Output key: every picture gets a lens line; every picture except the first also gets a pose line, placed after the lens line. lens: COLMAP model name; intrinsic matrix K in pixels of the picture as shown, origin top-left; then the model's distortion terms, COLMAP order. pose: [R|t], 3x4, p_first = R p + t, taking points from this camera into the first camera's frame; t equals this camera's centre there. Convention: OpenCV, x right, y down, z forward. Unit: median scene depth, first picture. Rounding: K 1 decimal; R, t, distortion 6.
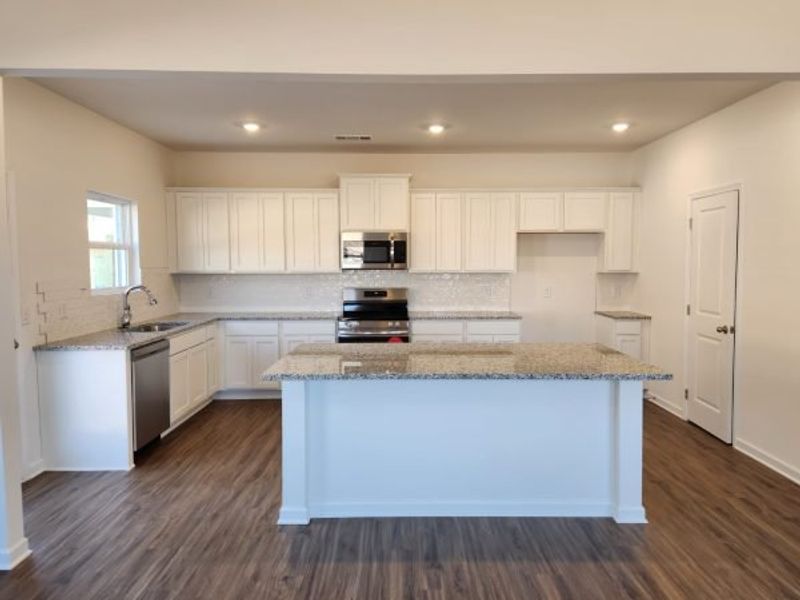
lens RADIAL K [[566.2, 0, 404.4], [0, 566.2, 291.7], [0, 0, 1]] dist [0.071763, -0.044301]
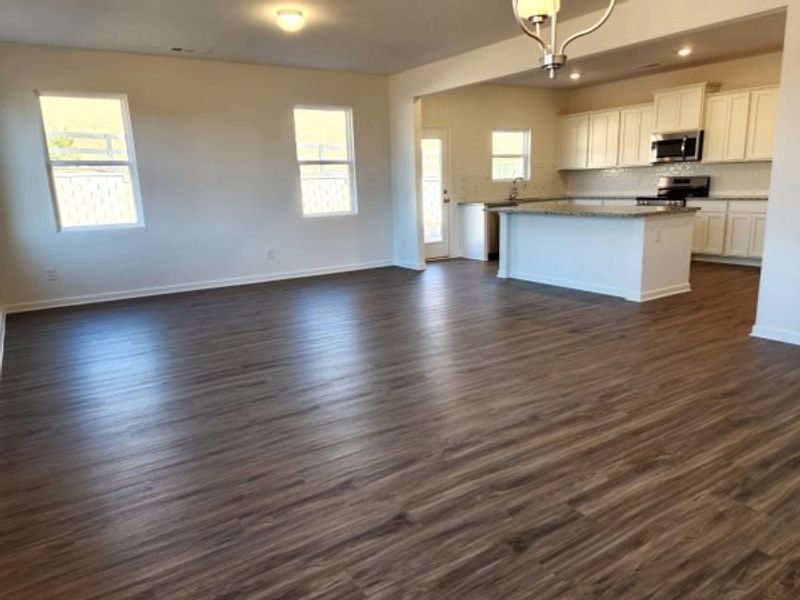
lens RADIAL K [[566.2, 0, 398.1], [0, 566.2, 299.9], [0, 0, 1]] dist [0.071763, -0.044301]
pose [[0.528112, 0.161504, -0.833675, 0.819692], [-0.013661, 0.983236, 0.181824, 0.044512], [0.849065, -0.084634, 0.521466, -0.296081]]
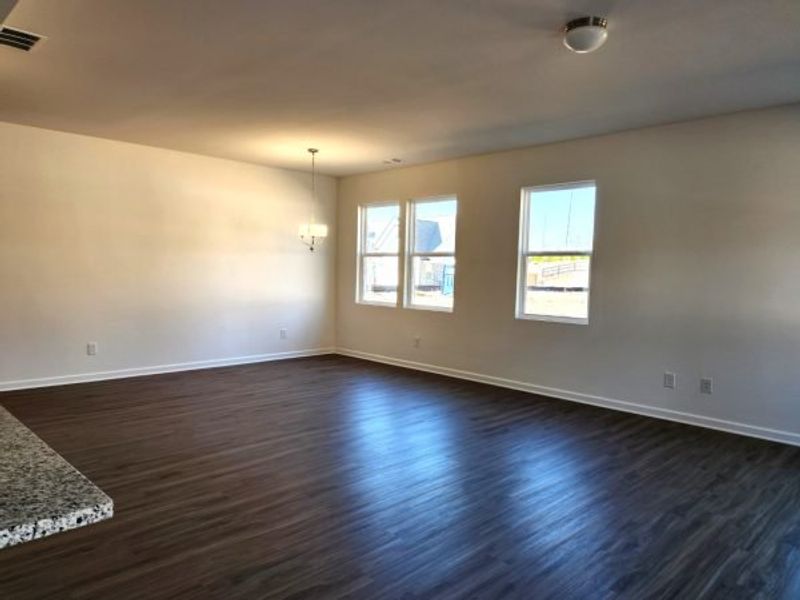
lens RADIAL K [[566.2, 0, 399.6], [0, 566.2, 307.9], [0, 0, 1]] dist [0.071763, -0.044301]
pose [[-0.685311, -0.064505, 0.725389, -0.249135], [0.023518, 0.993590, 0.110574, -0.008524], [-0.727871, 0.092837, -0.679400, 0.497302]]
